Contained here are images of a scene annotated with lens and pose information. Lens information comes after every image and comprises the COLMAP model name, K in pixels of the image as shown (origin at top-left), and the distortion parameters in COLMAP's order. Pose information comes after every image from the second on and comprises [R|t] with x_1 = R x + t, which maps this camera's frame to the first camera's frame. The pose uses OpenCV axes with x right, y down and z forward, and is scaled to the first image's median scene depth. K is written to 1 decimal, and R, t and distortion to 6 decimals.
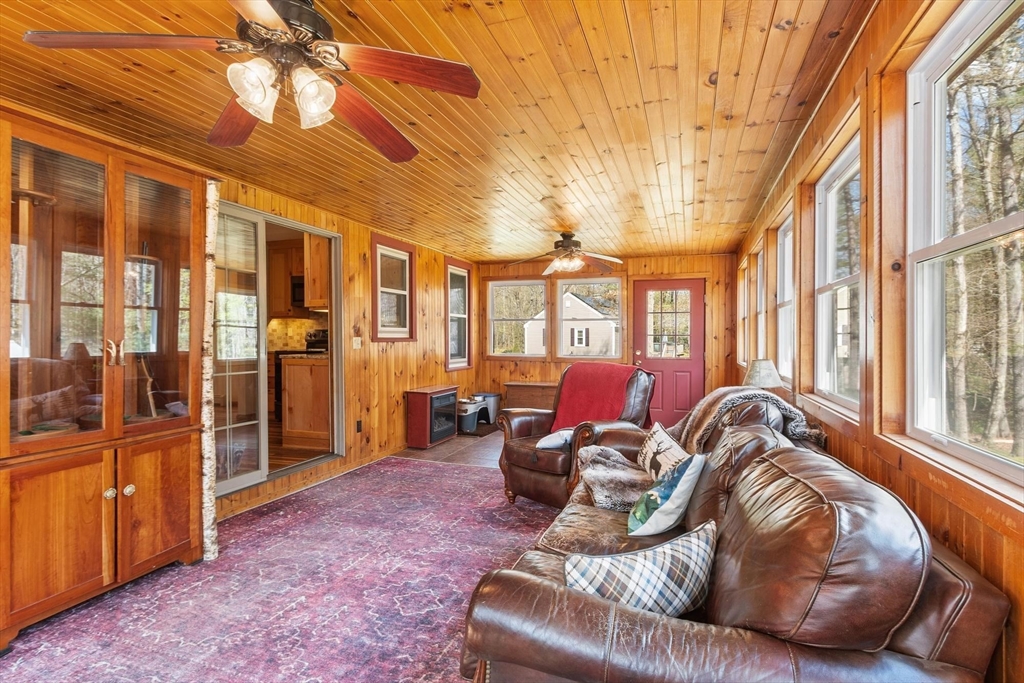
lens RADIAL K [[521.6, 0, 510.5], [0, 521.6, 343.3], [0, 0, 1]] dist [0.004650, -0.000038]
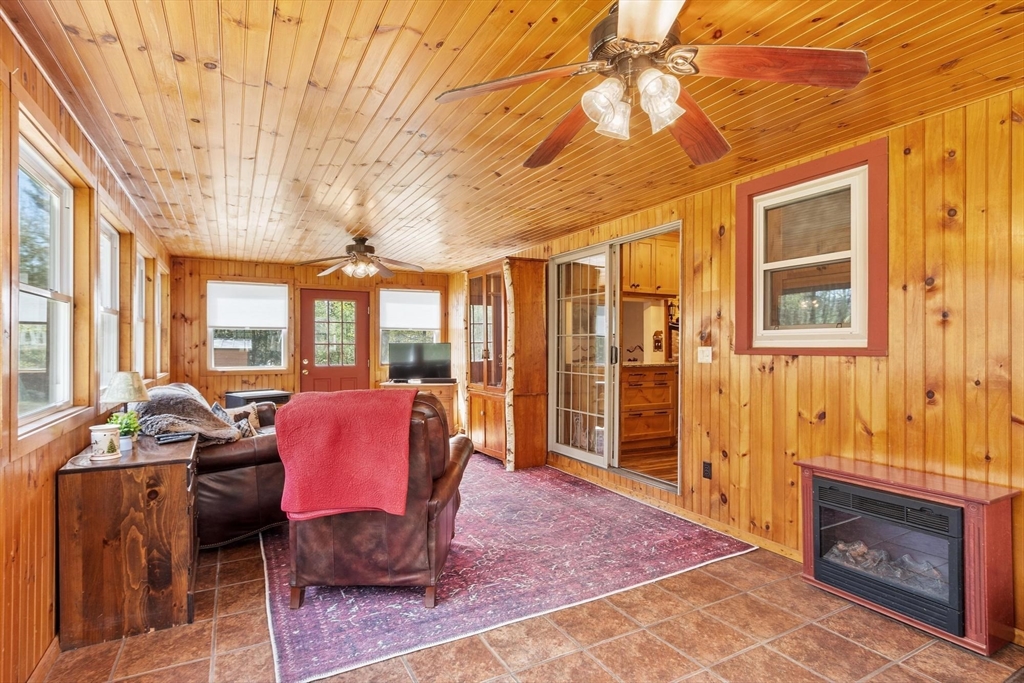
lens RADIAL K [[521.6, 0, 510.5], [0, 521.6, 343.3], [0, 0, 1]] dist [0.004650, -0.000038]
pose [[-0.680306, -0.005683, -0.732907, 0.425082], [-0.010603, 0.999942, 0.002088, -0.015093], [0.732852, 0.009192, -0.680326, 1.290652]]
